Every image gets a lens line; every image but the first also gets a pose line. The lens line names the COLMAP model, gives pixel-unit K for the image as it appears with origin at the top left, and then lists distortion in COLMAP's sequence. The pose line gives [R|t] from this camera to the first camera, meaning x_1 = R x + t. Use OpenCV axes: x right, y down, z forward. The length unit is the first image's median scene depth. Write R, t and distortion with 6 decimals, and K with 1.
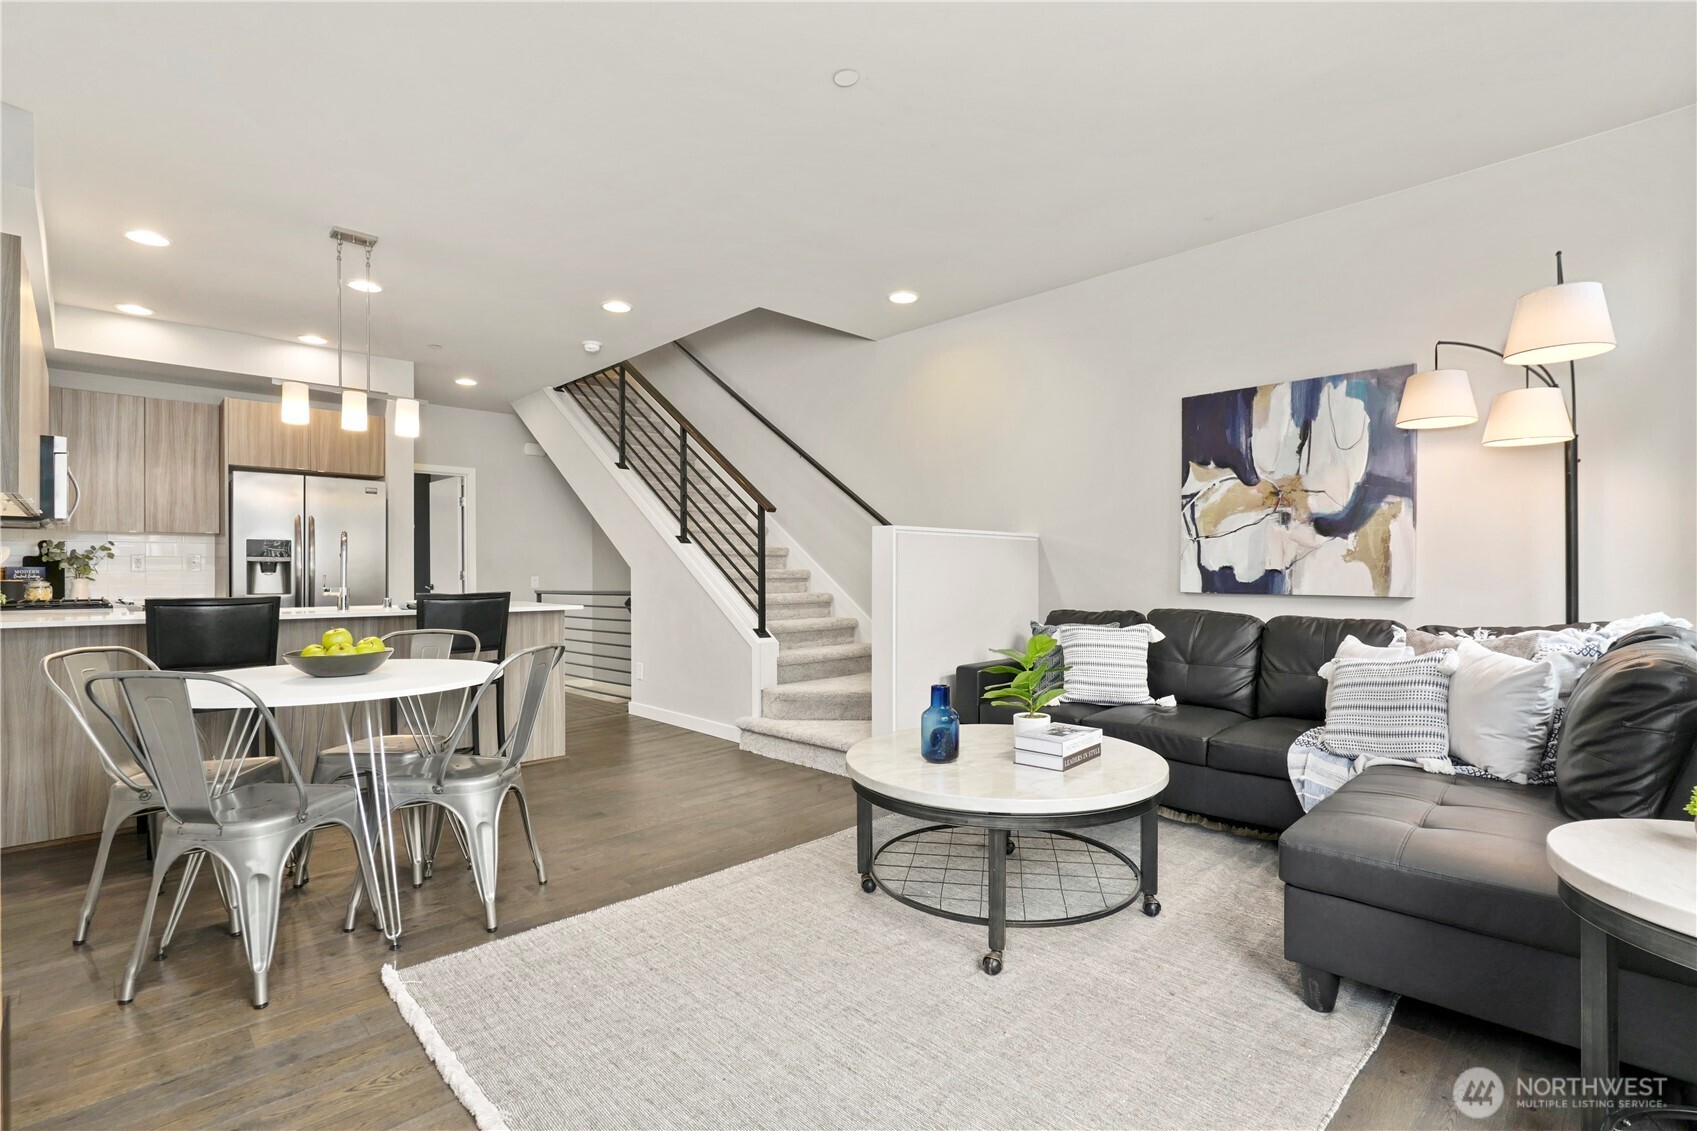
lens RADIAL K [[784.1, 0, 842.3], [0, 784.1, 571.4], [0, 0, 1]] dist [-0.020162, 0.002642]
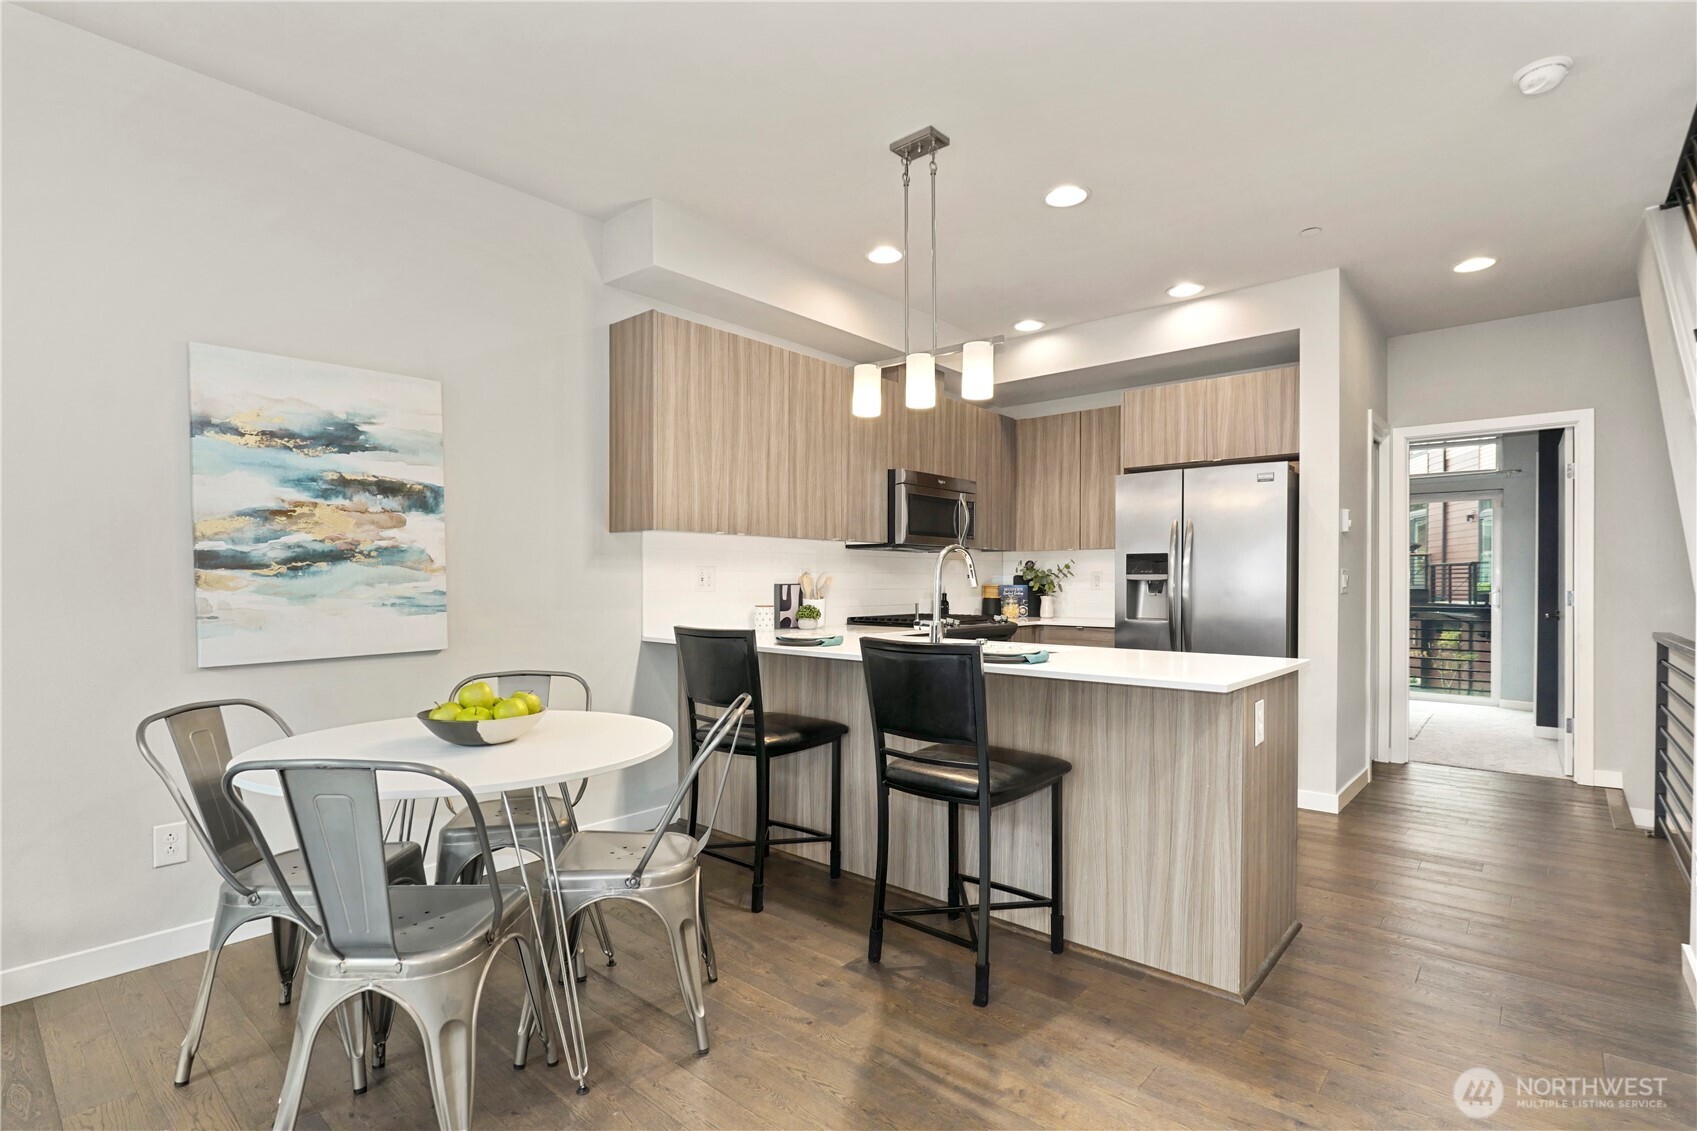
lens RADIAL K [[822.0, 0, 845.6], [0, 822.0, 579.8], [0, 0, 1]] dist [0.000883, 0.001100]
pose [[0.086355, 0.001921, -0.996263, 0.098815], [-0.000838, 0.999998, 0.001855, -0.014487], [0.996264, 0.000674, 0.086356, 0.608252]]
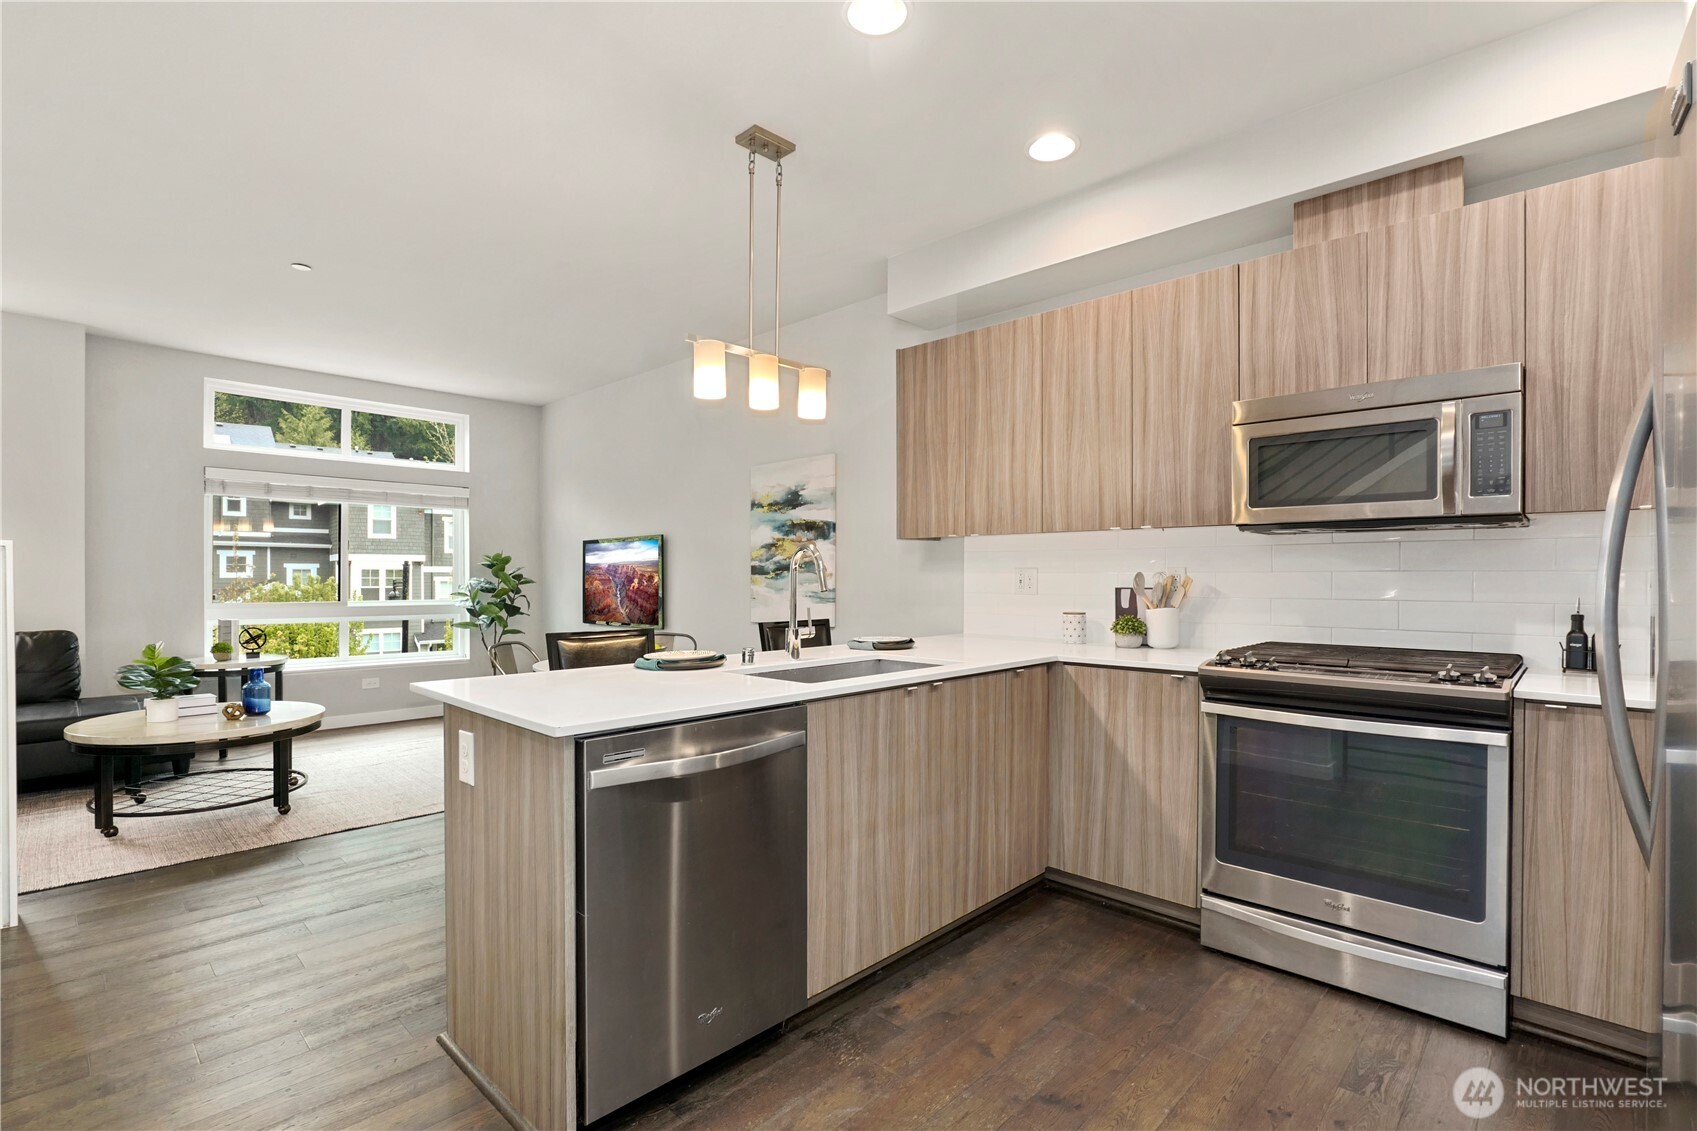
lens RADIAL K [[784.1, 0, 854.0], [0, 784.1, 583.5], [0, 0, 1]] dist [-0.020162, 0.002642]
pose [[-0.999111, 0.000598, -0.042141, -0.483855], [0.000196, 0.999954, 0.009545, -0.018117], [0.042145, 0.009528, -0.999066, 1.225059]]
